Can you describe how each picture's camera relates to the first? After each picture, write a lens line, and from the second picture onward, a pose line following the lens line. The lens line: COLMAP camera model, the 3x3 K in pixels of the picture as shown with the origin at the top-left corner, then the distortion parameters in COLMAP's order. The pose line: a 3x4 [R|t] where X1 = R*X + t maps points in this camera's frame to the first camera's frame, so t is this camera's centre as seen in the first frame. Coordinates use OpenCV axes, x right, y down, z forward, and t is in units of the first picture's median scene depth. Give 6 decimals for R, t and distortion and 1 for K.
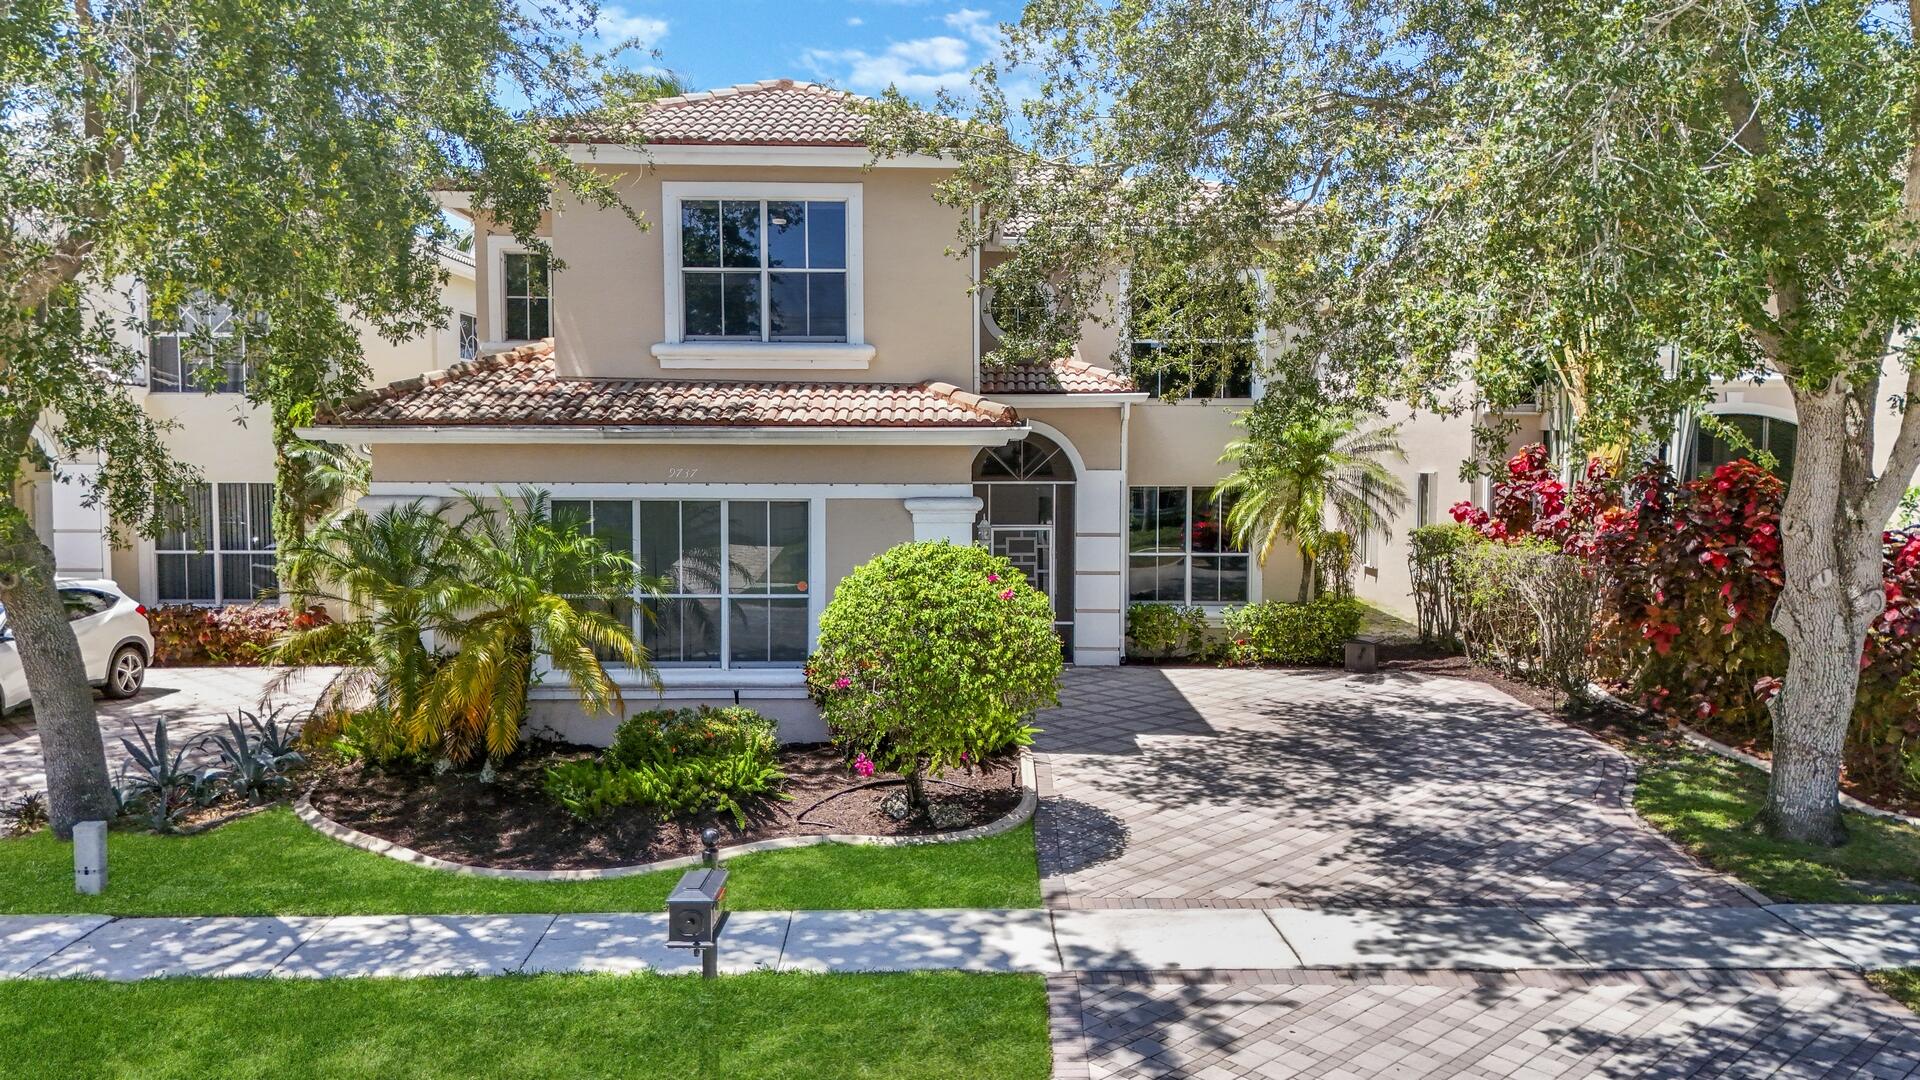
lens RADIAL K [[1392.7, 0, 954.3], [0, 1392.7, 575.8], [0, 0, 1]] dist [0.079266, -0.077290]
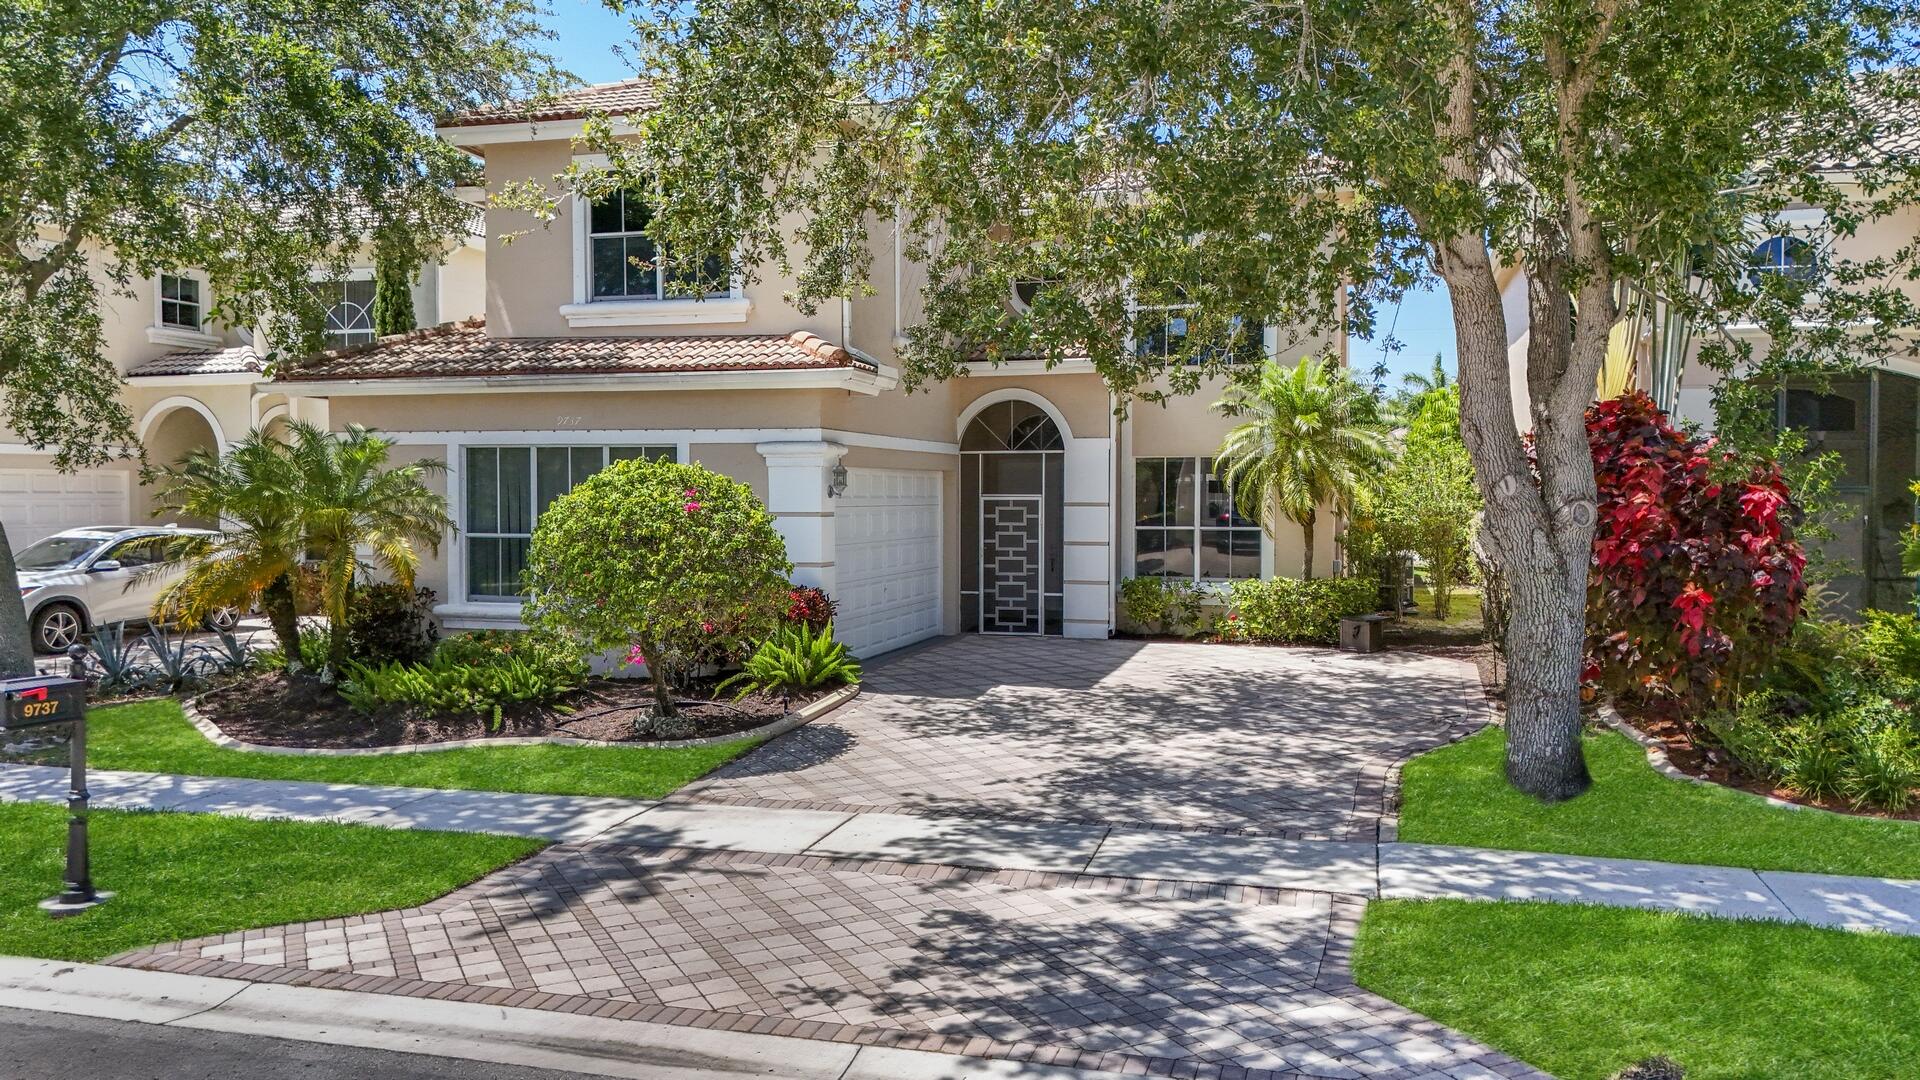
lens RADIAL K [[1392.7, 0, 954.3], [0, 1392.7, 575.8], [0, 0, 1]] dist [0.079266, -0.077290]
pose [[0.962363, 0.017181, -0.271223, 0.400795], [-0.025118, 0.999351, -0.025820, 0.068930], [0.270603, 0.031661, 0.962170, 0.047381]]
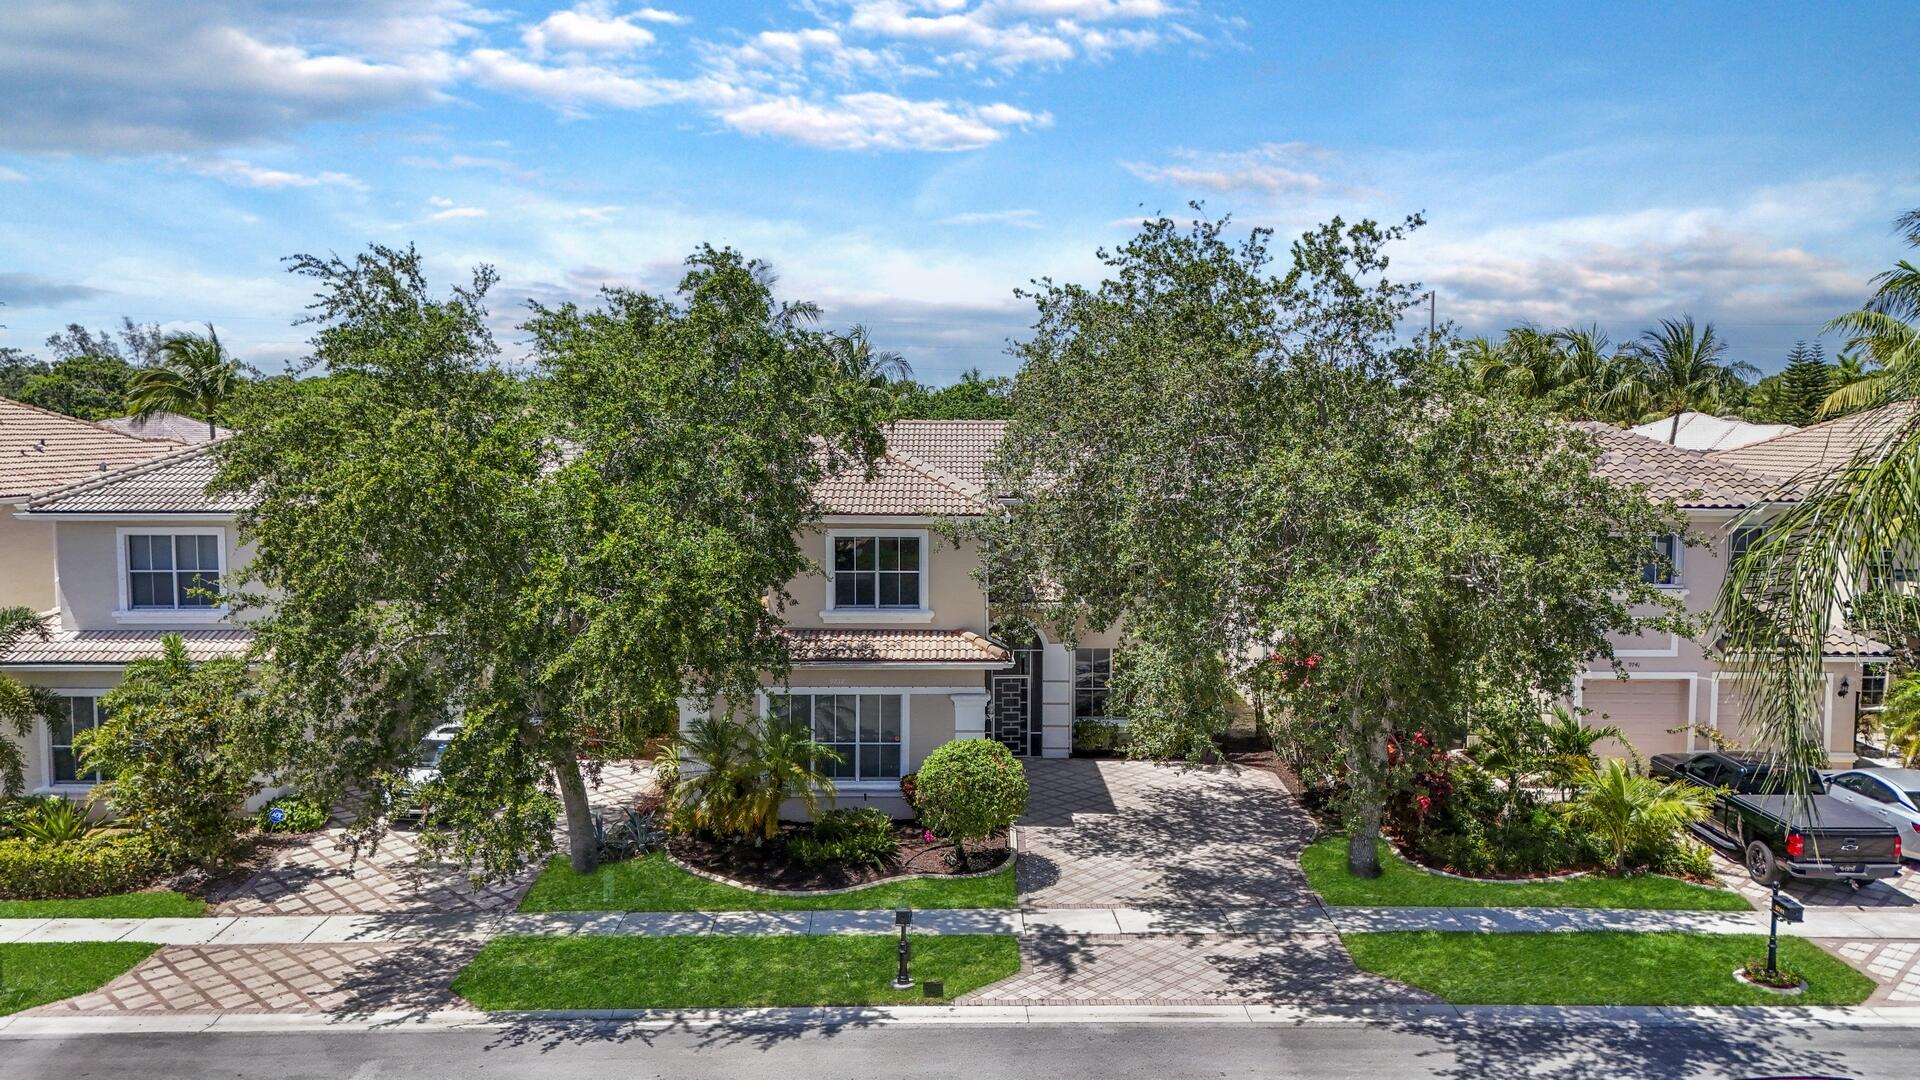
lens RADIAL K [[1384.5, 0, 946.9], [0, 1384.5, 532.0], [0, 0, 1]] dist [0.037347, -0.003234]
pose [[0.999995, 0.001251, 0.002750, -0.048010], [-0.001200, 0.999831, -0.018350, -0.255528], [-0.002772, 0.018347, 0.999828, -0.972593]]
